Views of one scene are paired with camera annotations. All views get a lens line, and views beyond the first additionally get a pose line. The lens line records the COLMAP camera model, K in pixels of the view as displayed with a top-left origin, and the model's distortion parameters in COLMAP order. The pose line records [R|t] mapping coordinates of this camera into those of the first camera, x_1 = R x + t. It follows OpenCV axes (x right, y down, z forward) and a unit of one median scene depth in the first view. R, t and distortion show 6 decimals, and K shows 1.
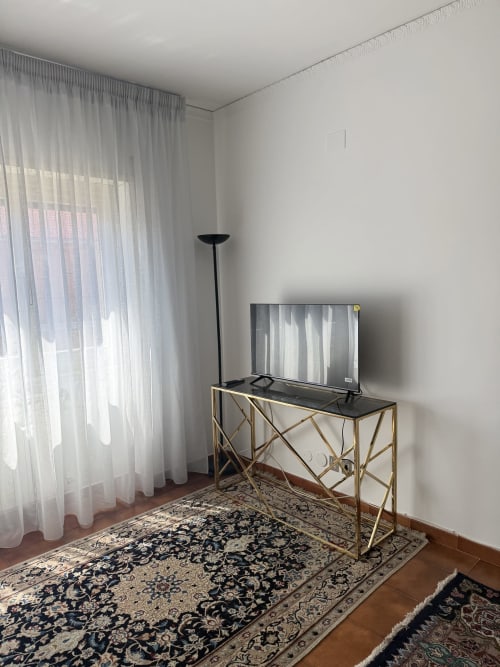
lens RADIAL K [[462.9, 0, 223.0], [0, 462.9, 337.5], [0, 0, 1]] dist [0.033815, -0.000820]
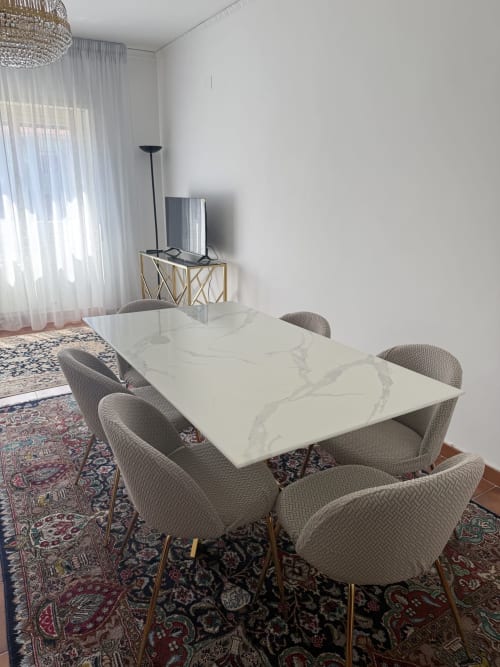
lens RADIAL K [[479.0, 0, 250.0], [0, 479.0, 333.5], [0, 0, 1]] dist [0.066515, -0.076833]
pose [[0.982681, 0.095158, -0.159006, 0.682167], [-0.066824, 0.982318, 0.174890, 0.077927], [0.172837, -0.161236, 0.971664, -0.588799]]
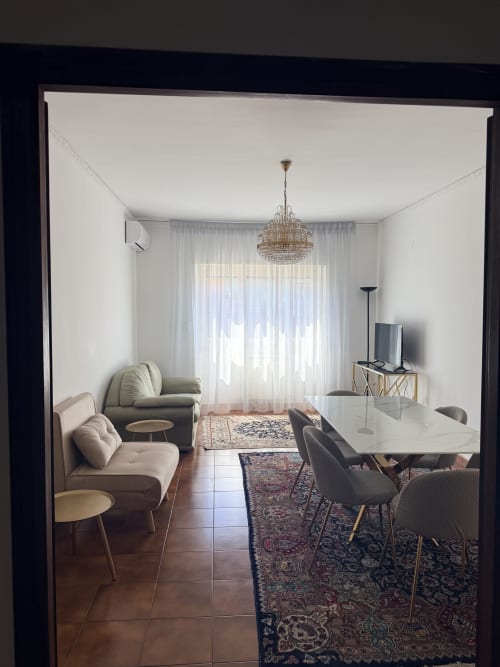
lens RADIAL K [[479.0, 0, 250.0], [0, 479.0, 333.5], [0, 0, 1]] dist [0.066515, -0.076833]
pose [[0.789679, 0.072400, -0.609233, 0.992574], [-0.105564, 0.994237, -0.018676, 0.076736], [0.604370, 0.079061, 0.792771, -1.064547]]
